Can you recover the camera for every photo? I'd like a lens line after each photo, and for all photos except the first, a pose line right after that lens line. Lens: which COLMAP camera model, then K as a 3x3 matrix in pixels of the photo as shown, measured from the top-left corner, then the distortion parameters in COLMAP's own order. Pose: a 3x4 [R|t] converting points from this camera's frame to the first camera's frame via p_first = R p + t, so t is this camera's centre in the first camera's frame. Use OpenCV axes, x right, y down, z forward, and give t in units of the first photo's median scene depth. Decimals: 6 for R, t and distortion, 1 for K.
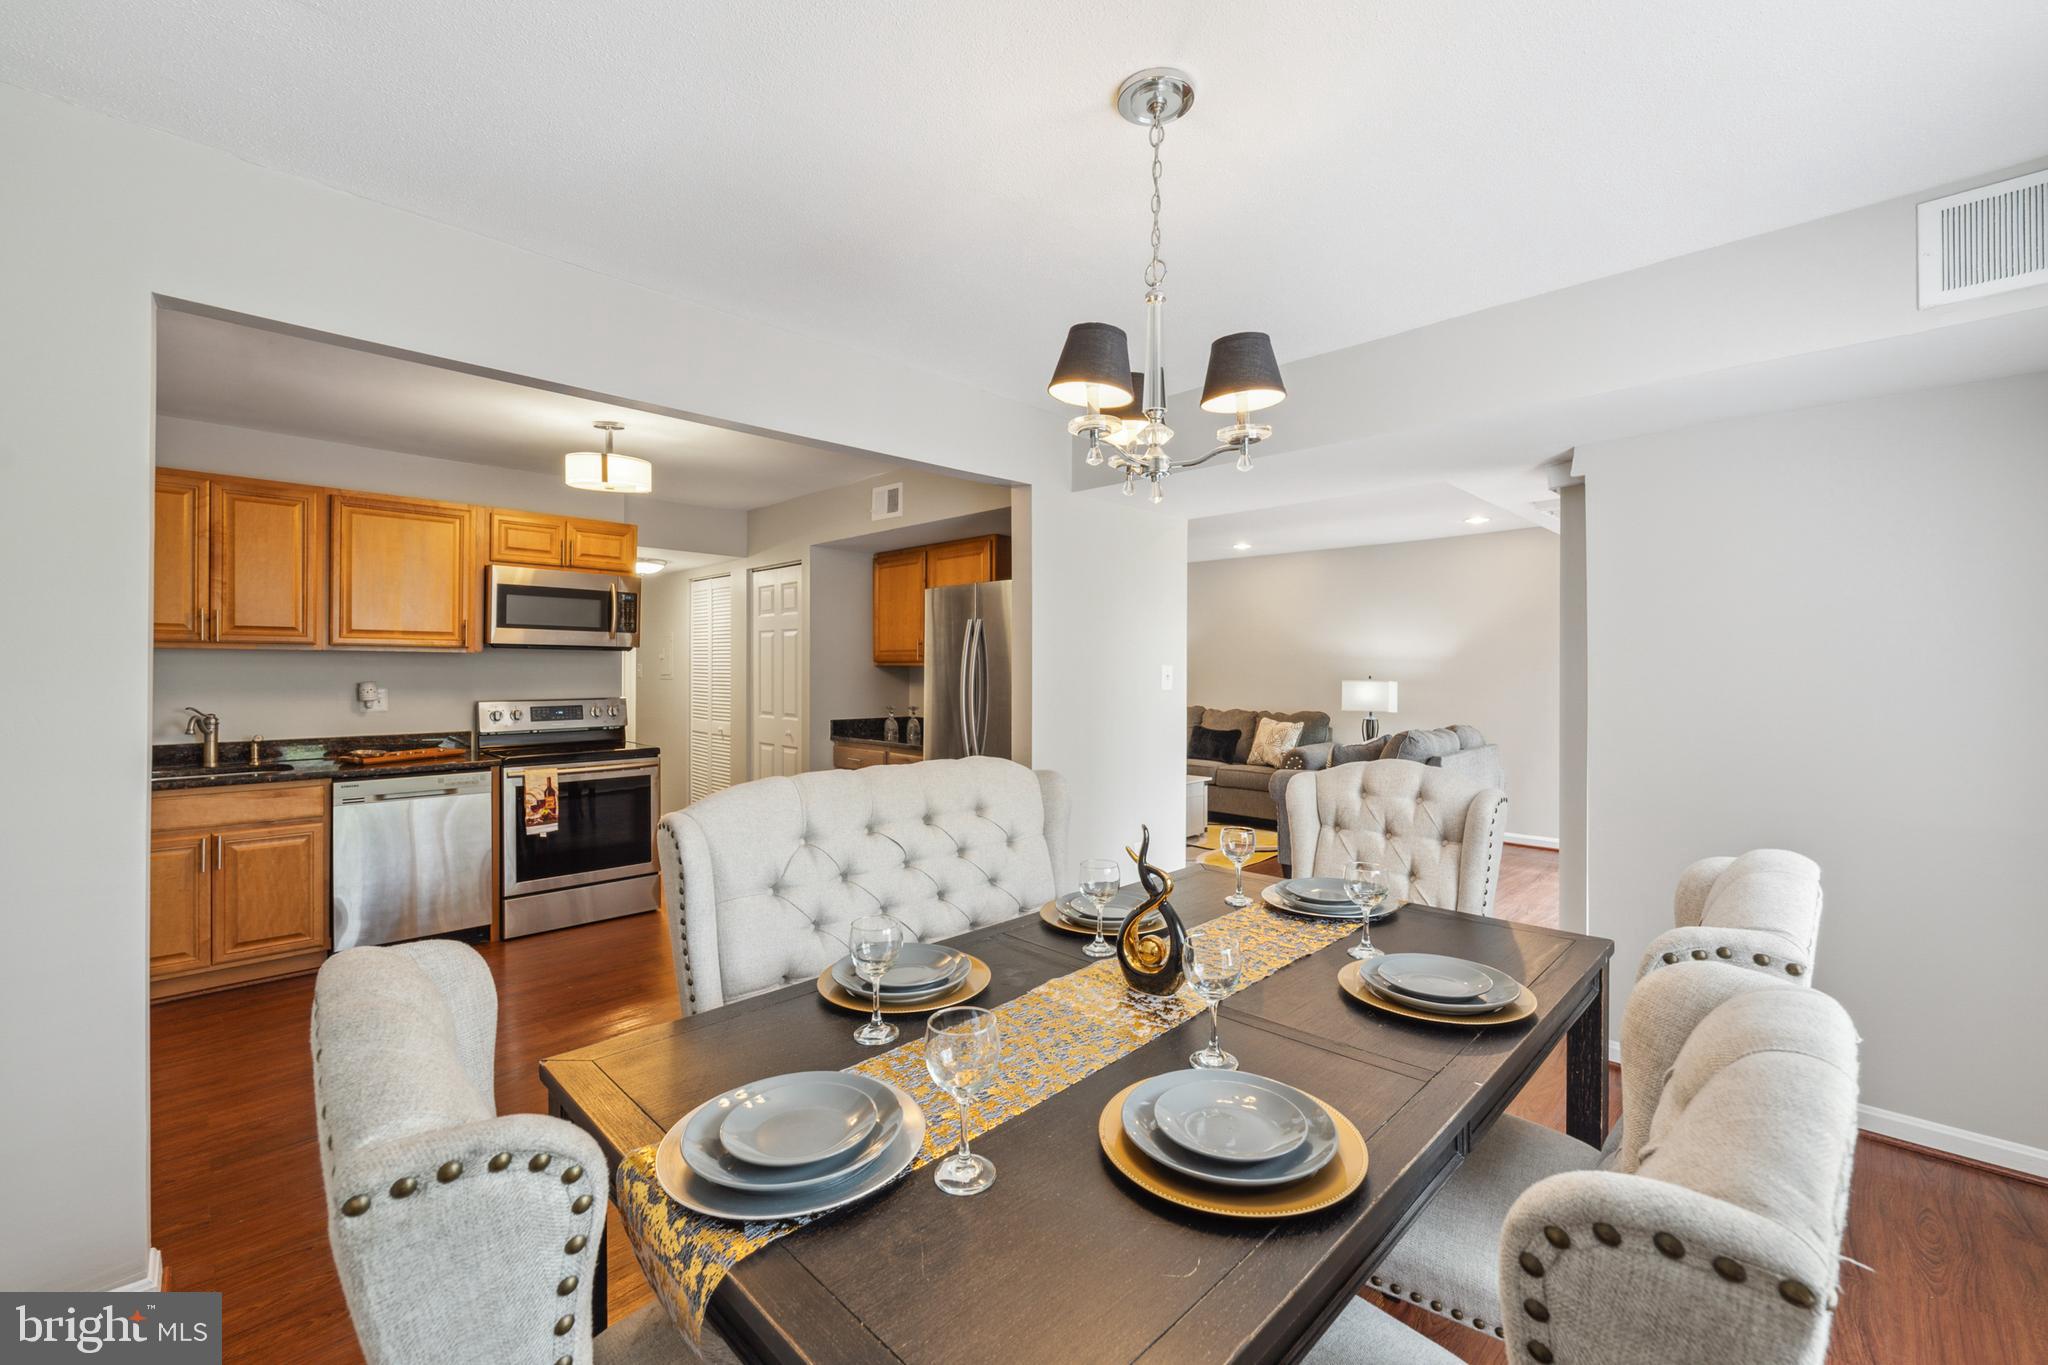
lens RADIAL K [[821.5, 0, 1009.9], [0, 821.5, 668.0], [0, 0, 1]] dist [-0.001153, -0.000322]
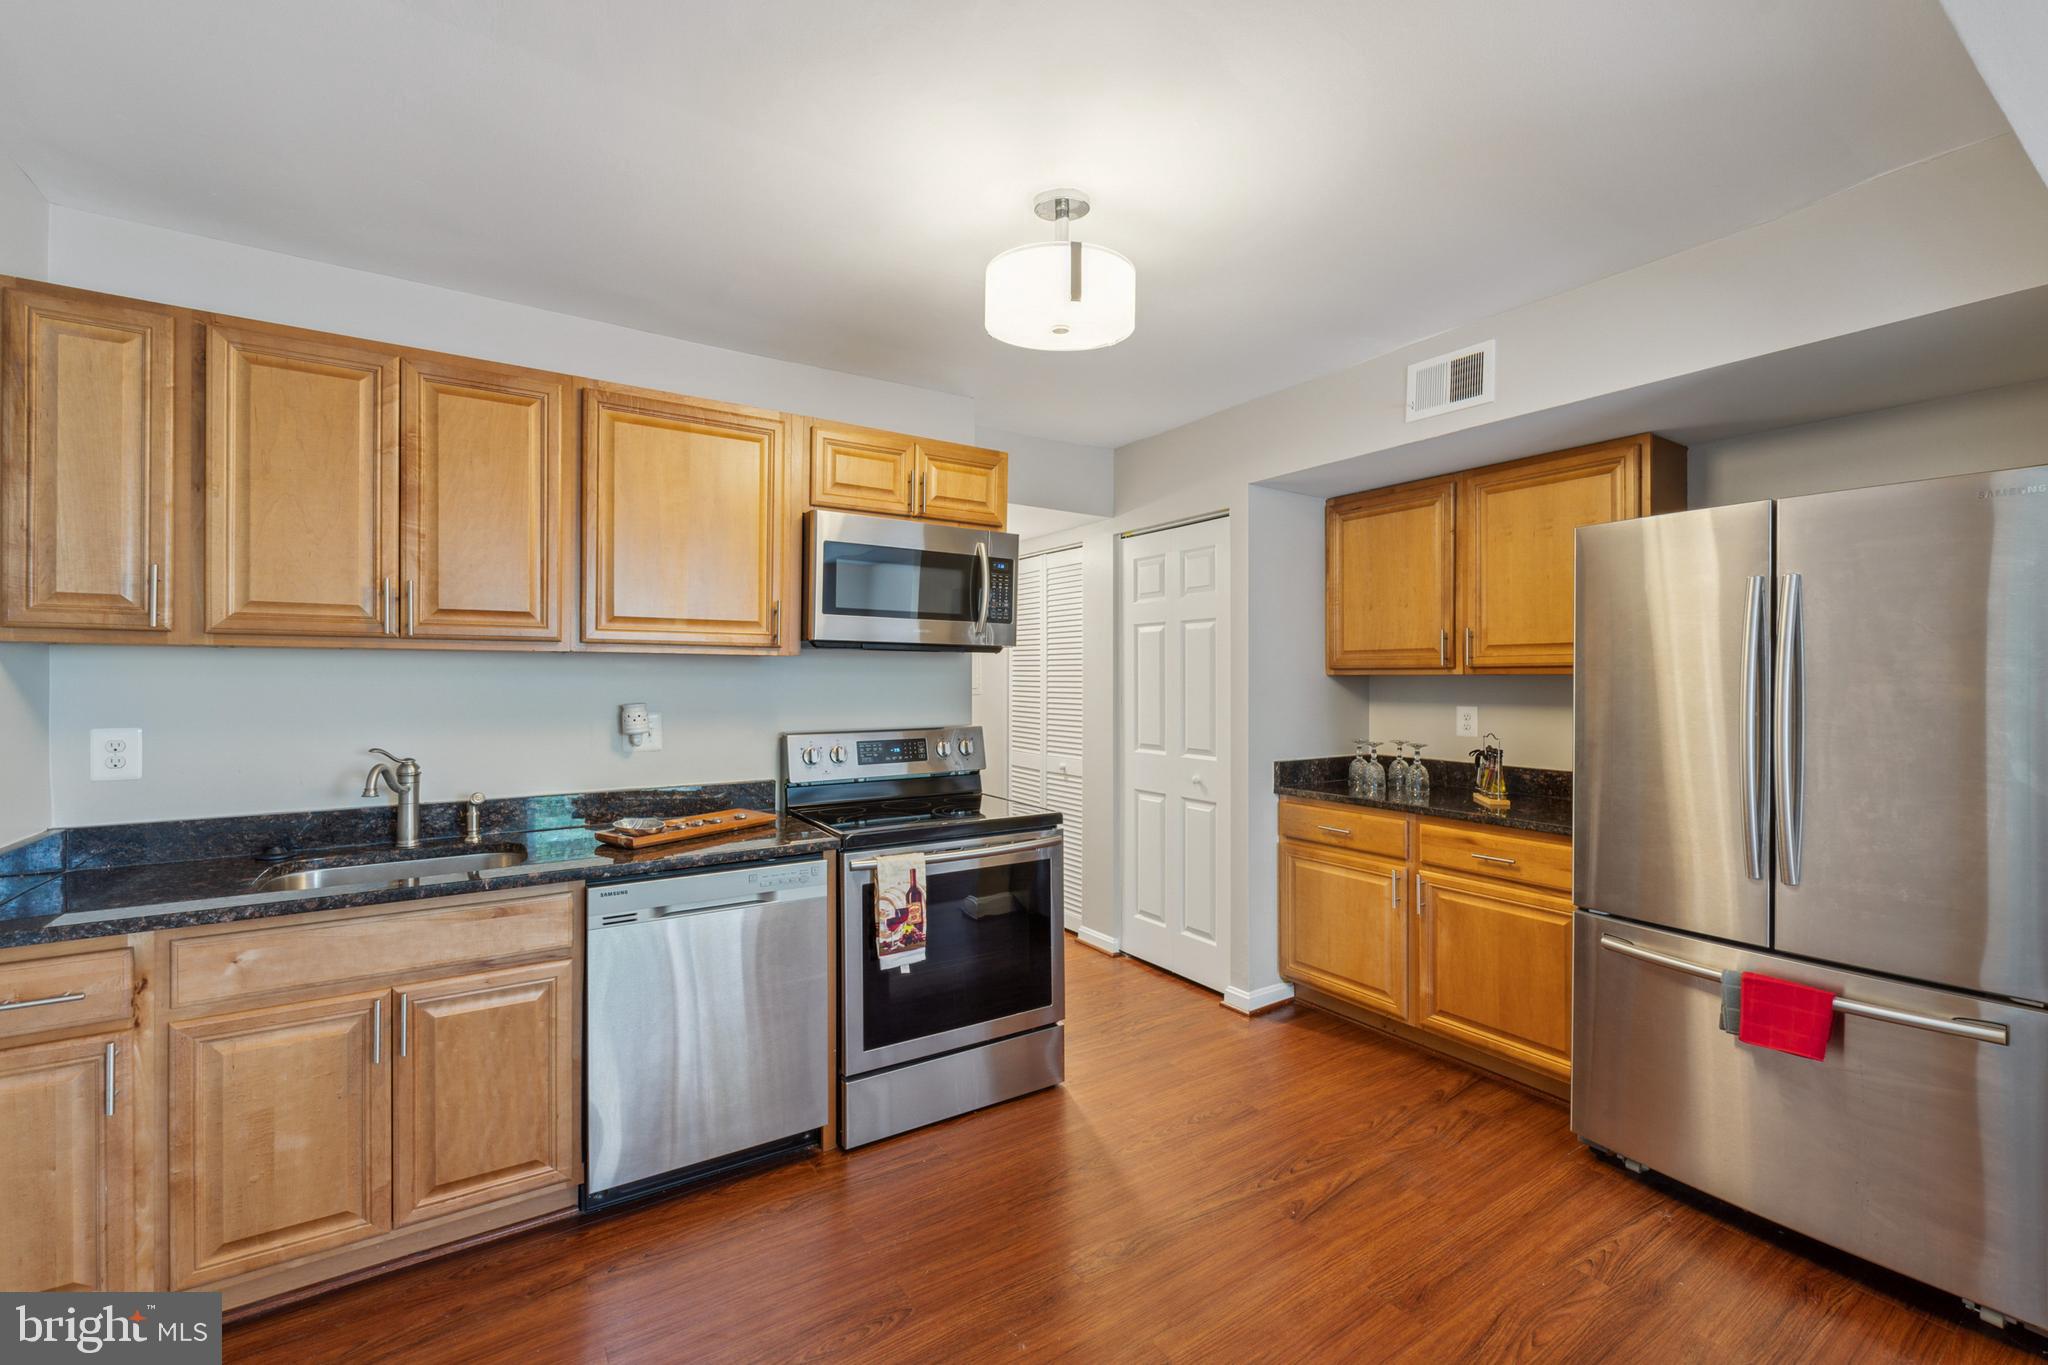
lens RADIAL K [[848.0, 0, 1030.2], [0, 848.0, 676.6], [0, 0, 1]] dist [0.001588, -0.000443]
pose [[0.980289, -0.002971, -0.197546, -0.371890], [0.002349, 0.999992, -0.003380, -0.000686], [0.197554, 0.002849, 0.980288, 0.441737]]
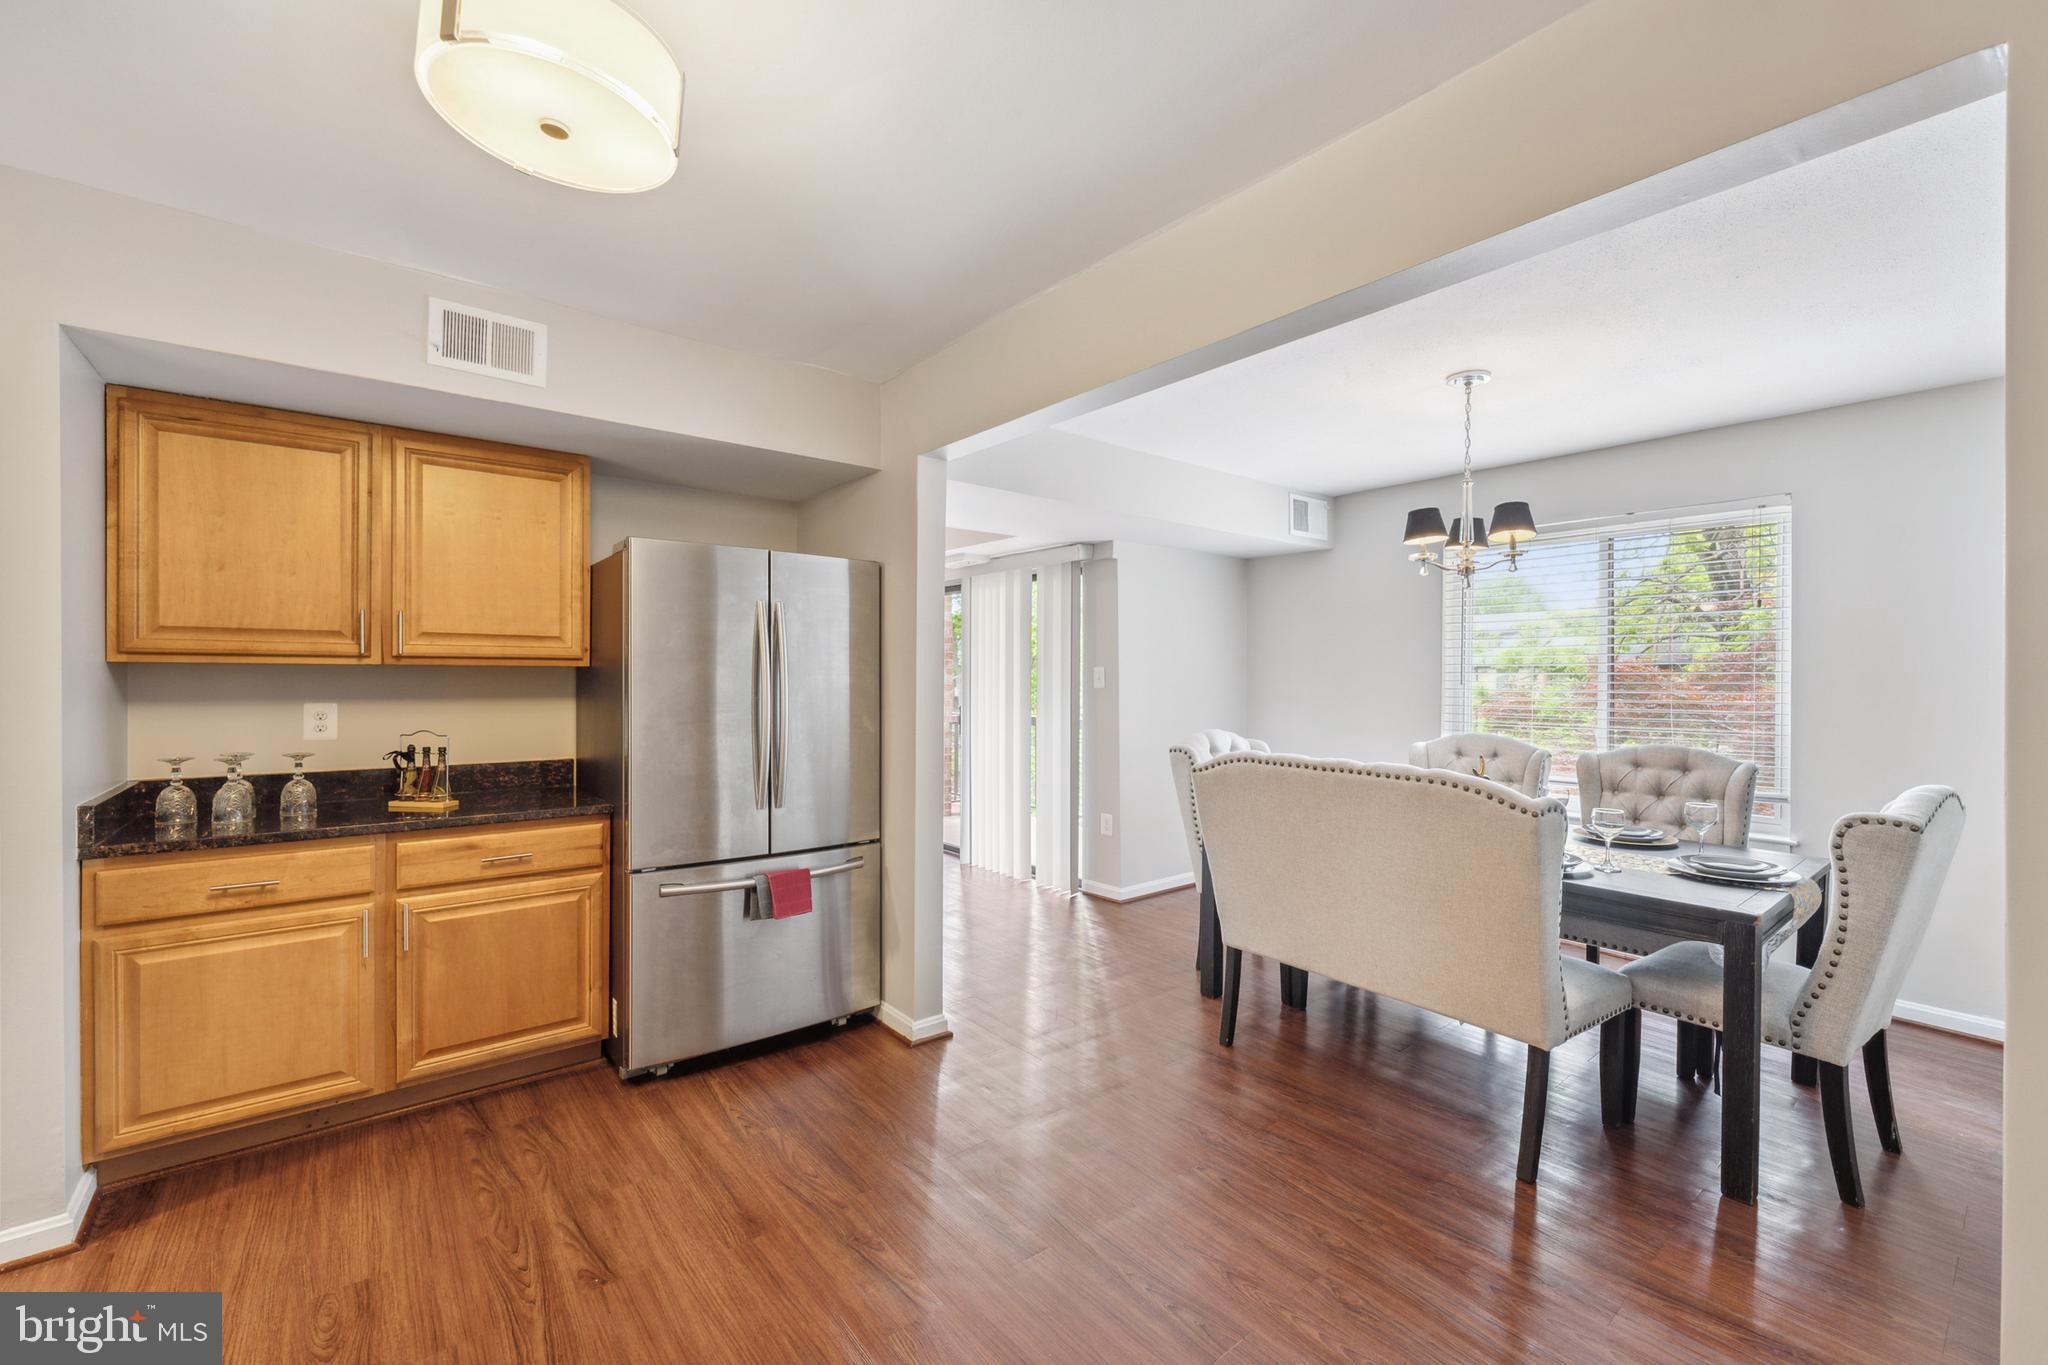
lens RADIAL K [[856.4, 0, 1042.3], [0, 856.4, 676.3], [0, 0, 1]] dist [-0.012873, -0.000344]
pose [[0.091112, -0.004468, 0.995831, -0.761930], [-0.001841, 0.999987, 0.004655, 0.001123], [-0.995839, -0.002257, 0.091103, 0.718118]]
